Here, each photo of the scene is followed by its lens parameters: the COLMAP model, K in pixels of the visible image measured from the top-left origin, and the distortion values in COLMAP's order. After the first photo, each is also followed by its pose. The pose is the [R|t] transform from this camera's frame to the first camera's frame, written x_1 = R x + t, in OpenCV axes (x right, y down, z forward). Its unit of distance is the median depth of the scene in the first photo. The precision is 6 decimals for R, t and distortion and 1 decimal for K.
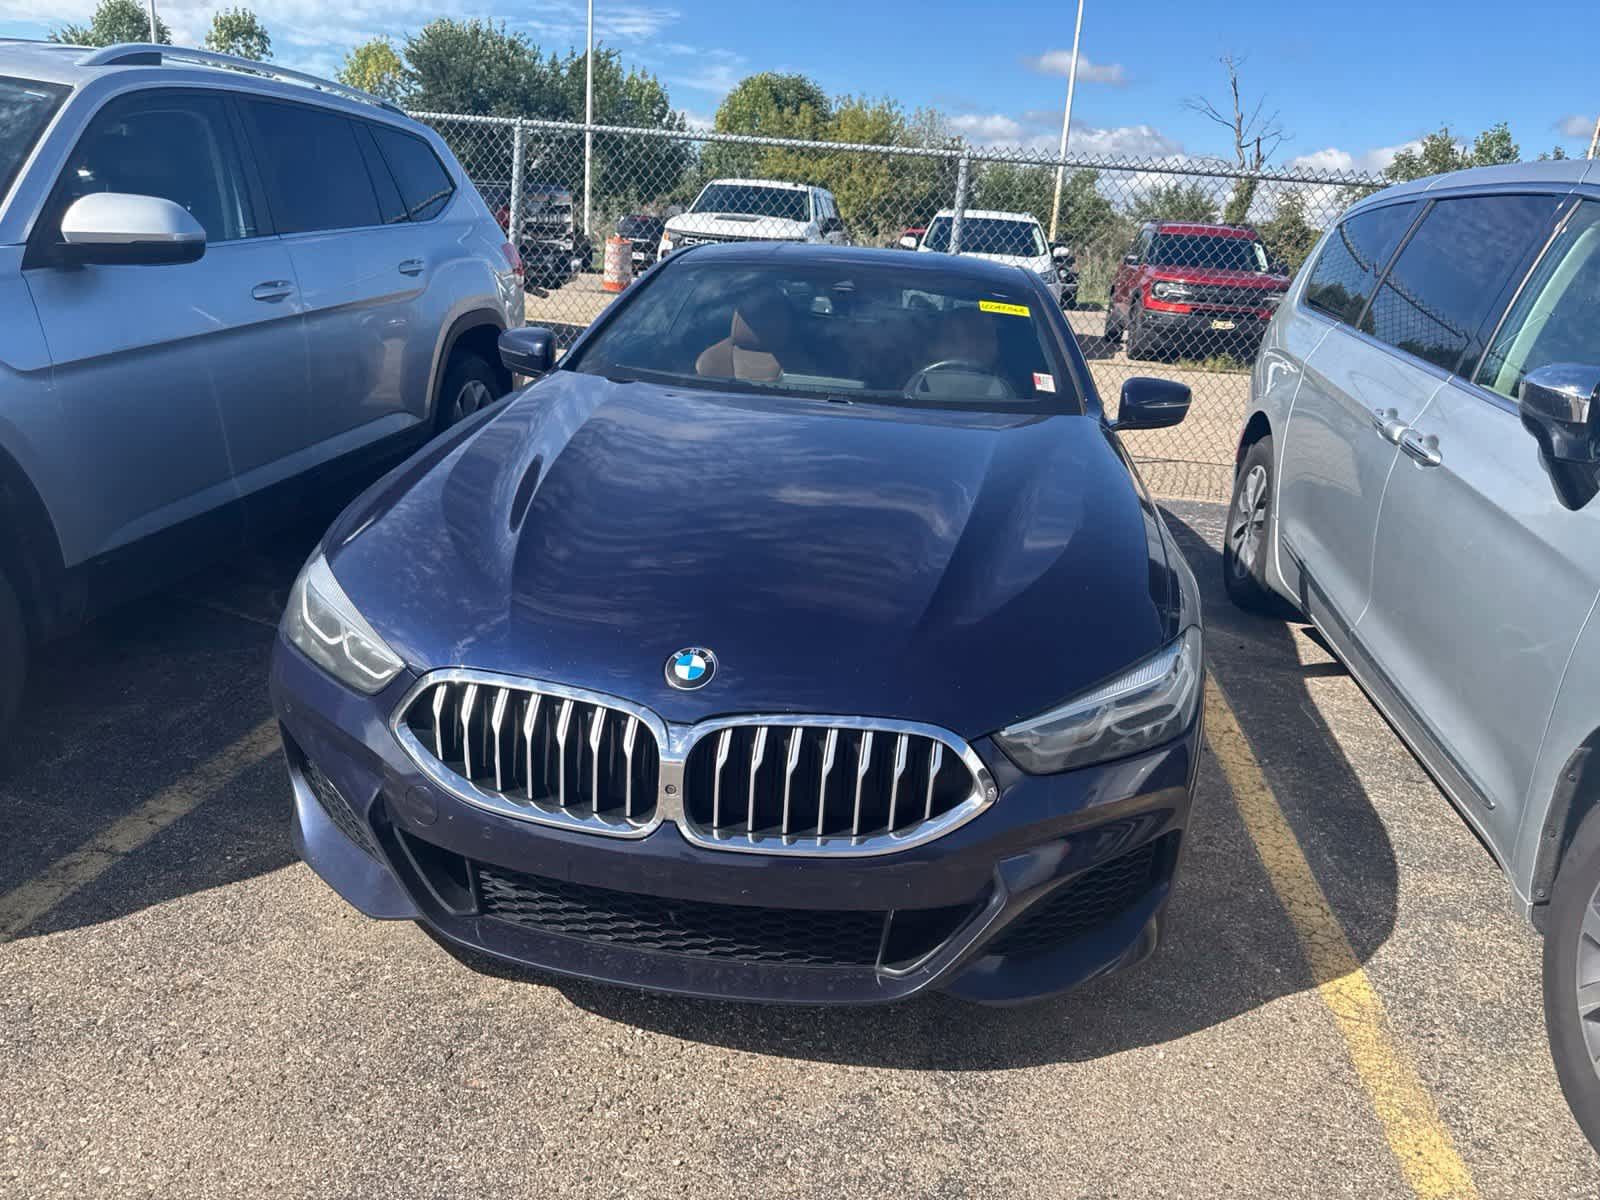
lens RADIAL K [[1134.0, 0, 809.1], [0, 1134.0, 613.7], [0, 0, 1]] dist [0.019218, -0.020159]
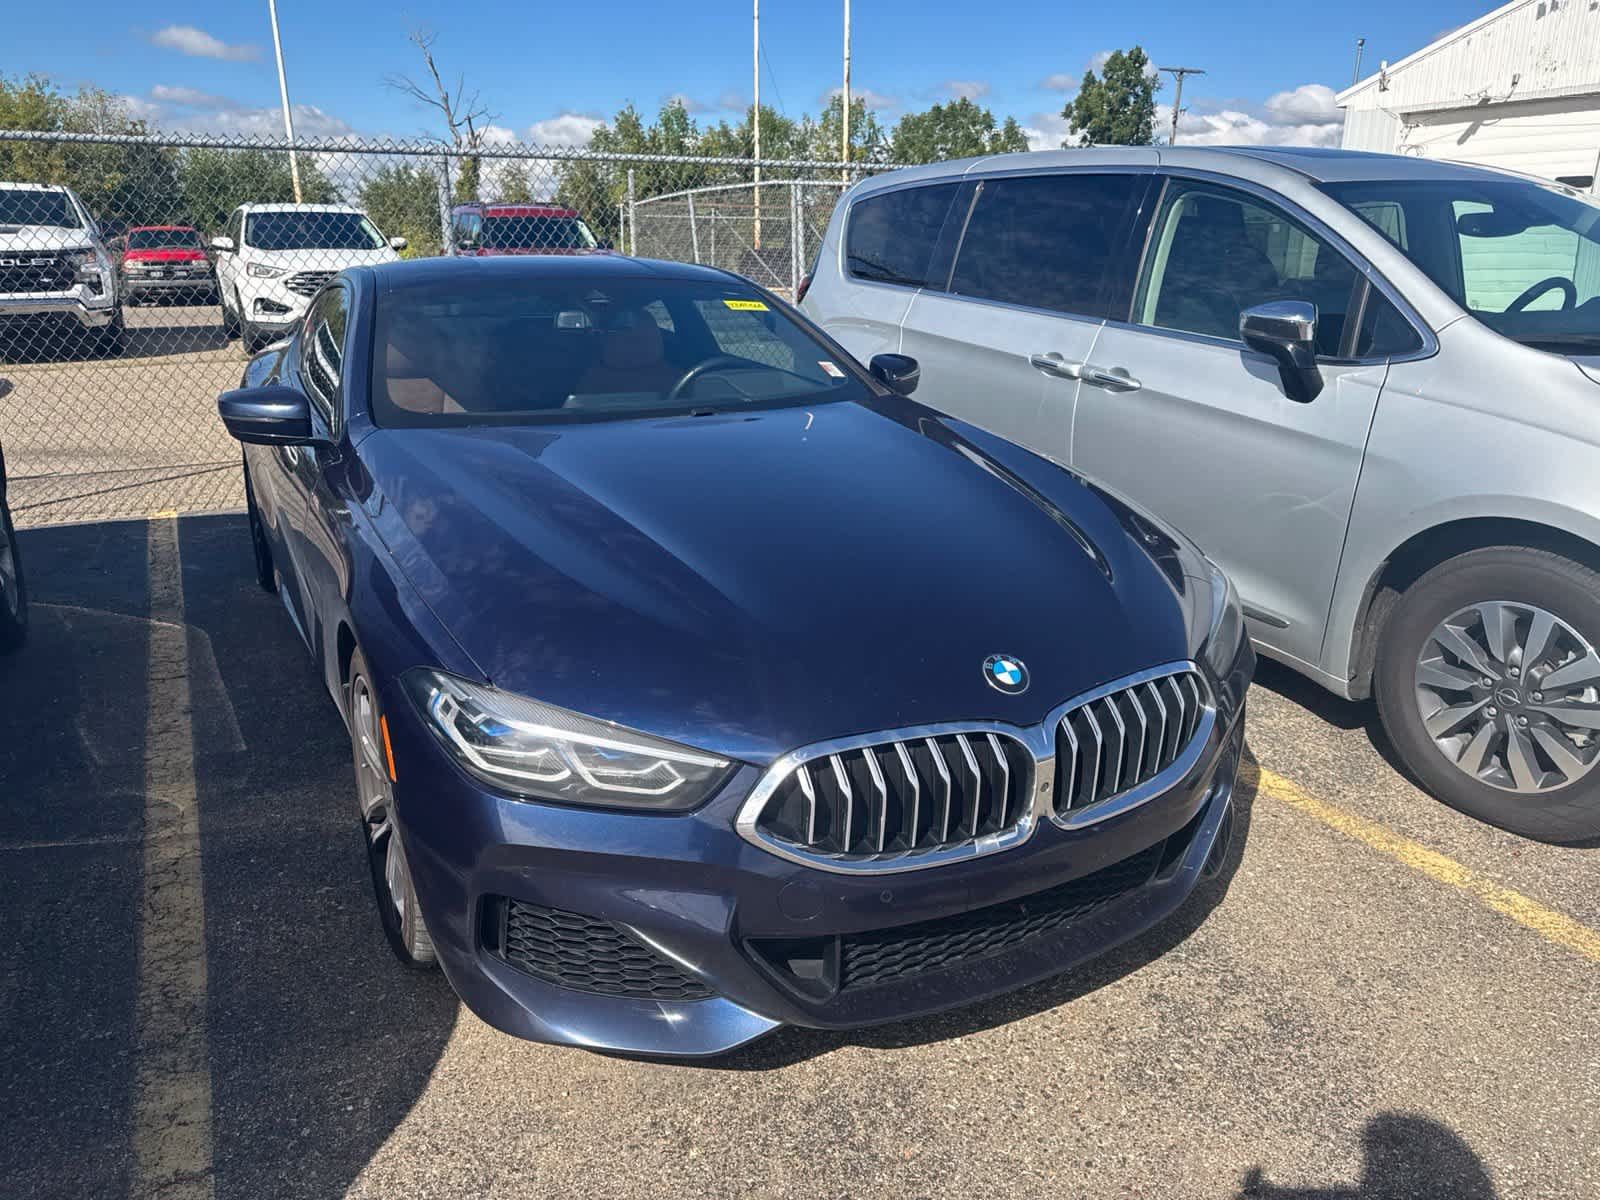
lens RADIAL K [[1134.0, 0, 791.0], [0, 1134.0, 606.3], [0, 0, 1]] dist [0.019218, -0.020159]
pose [[0.807600, -0.248304, 0.534908, -0.580670], [0.242542, 0.966625, 0.082519, -0.104877], [-0.537545, 0.063095, 0.840871, 0.159135]]
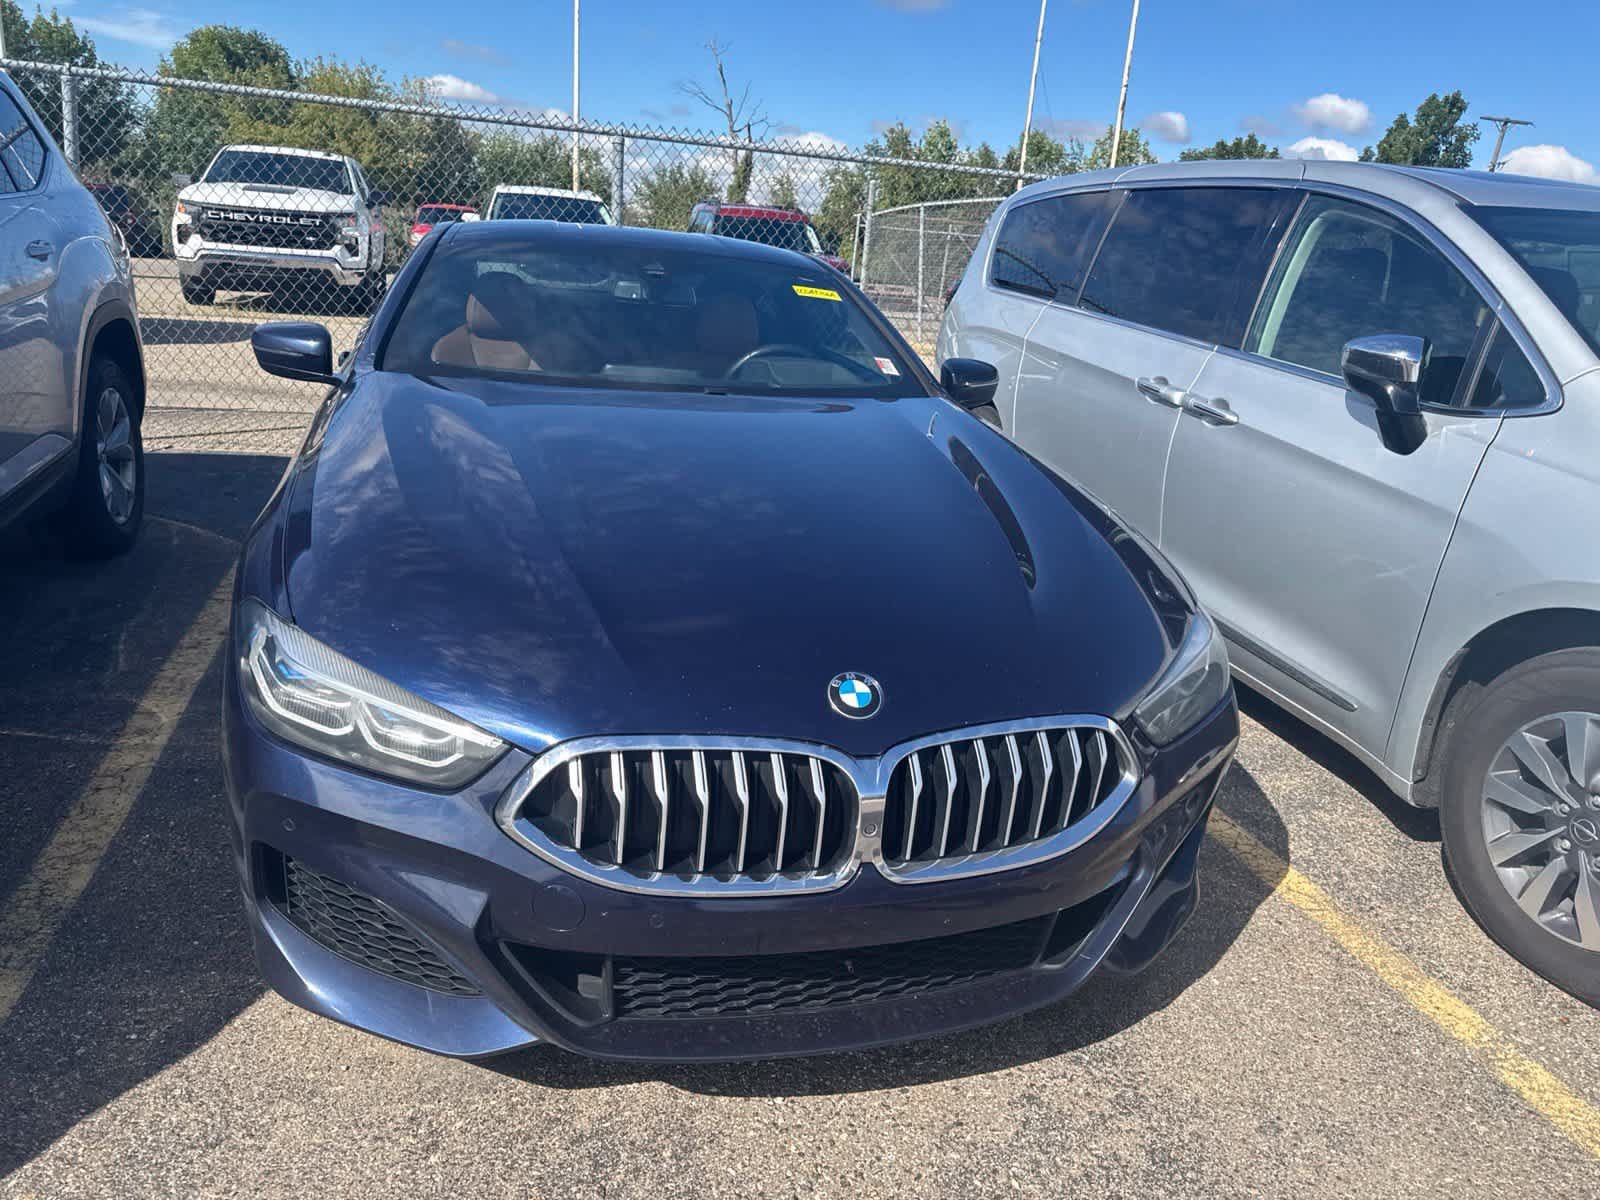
lens RADIAL K [[1134.0, 0, 810.0], [0, 1134.0, 611.5], [0, 0, 1]] dist [0.019218, -0.020159]
pose [[0.914183, -0.124003, 0.385866, -0.345981], [0.117977, 0.992236, 0.039360, -0.042012], [-0.387751, 0.009541, 0.921715, 0.120957]]
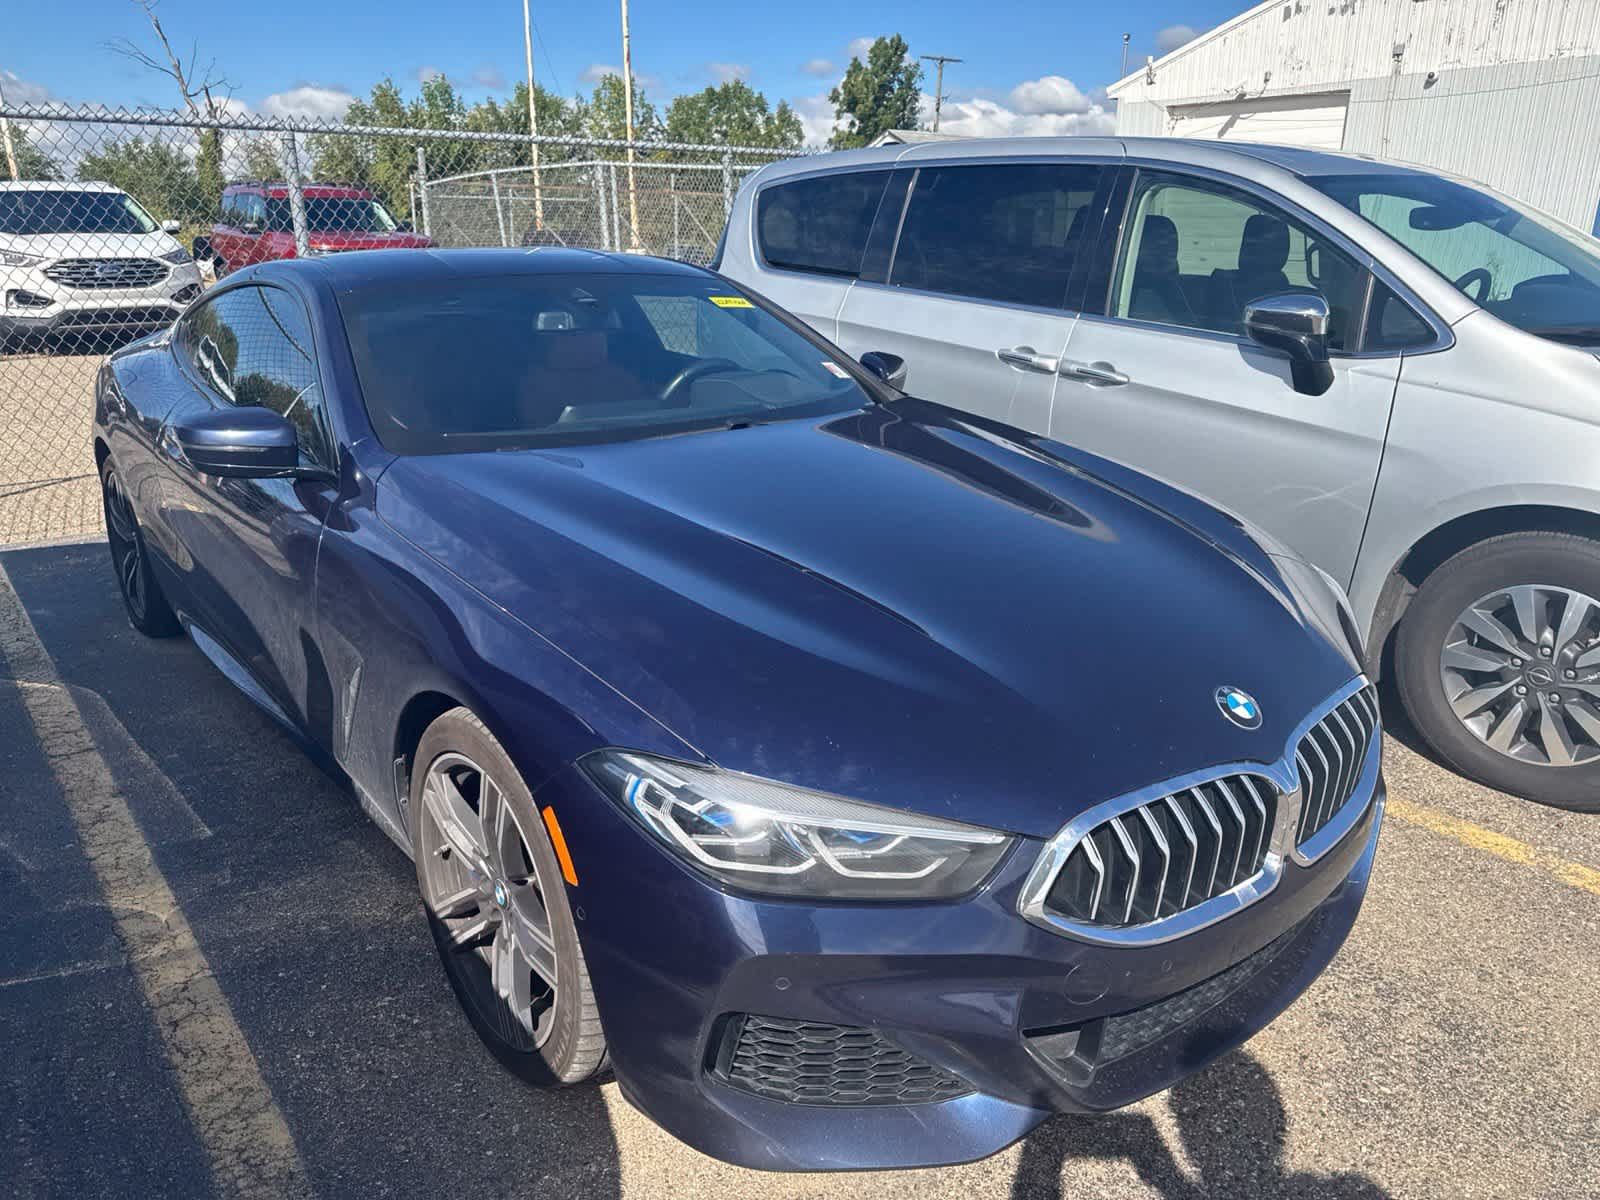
lens RADIAL K [[1134.0, 0, 791.0], [0, 1134.0, 610.7], [0, 0, 1]] dist [0.019218, -0.020159]
pose [[0.680483, -0.301682, 0.667781, -0.714704], [0.276695, 0.949639, 0.147059, -0.201014], [-0.678516, 0.084700, 0.729686, 0.384449]]
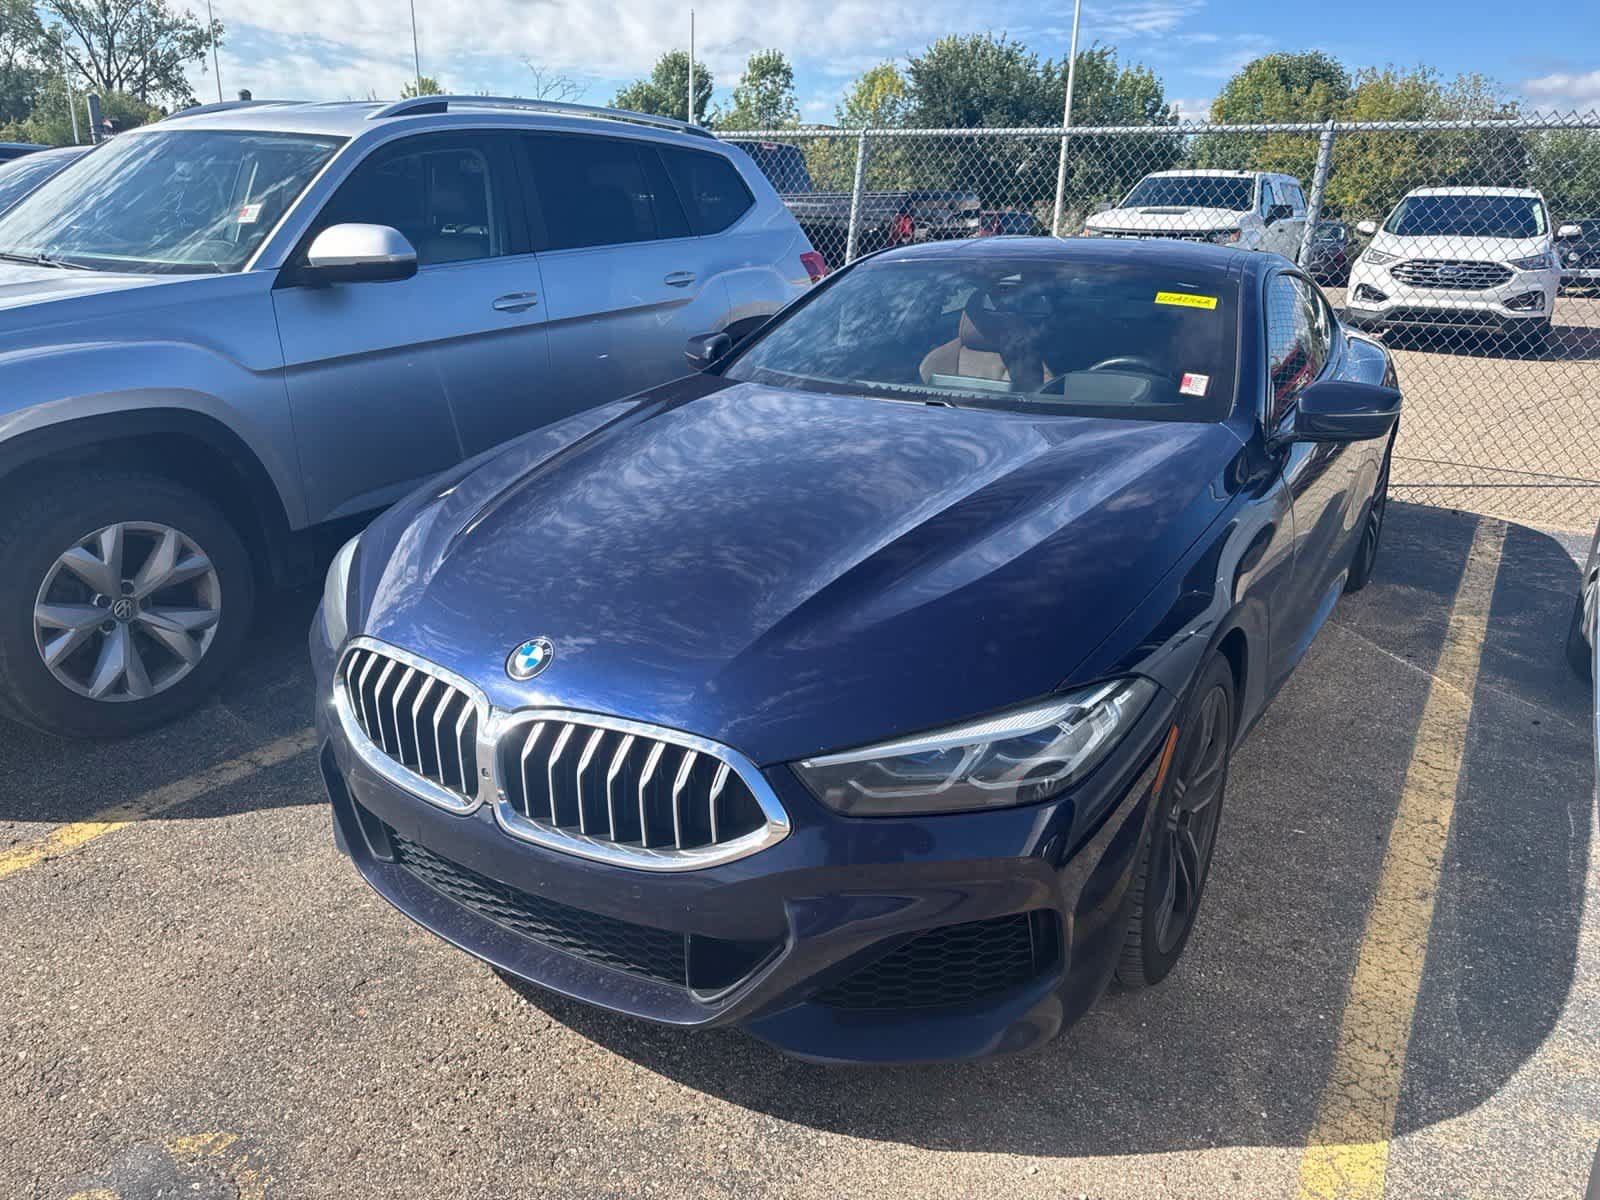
lens RADIAL K [[1134.0, 0, 790.2], [0, 1134.0, 607.3], [0, 0, 1]] dist [0.019218, -0.020159]
pose [[0.909554, 0.085716, -0.406650, 0.376005], [-0.089133, 0.995964, 0.010570, -0.020994], [0.405915, 0.026632, 0.913523, 0.110500]]
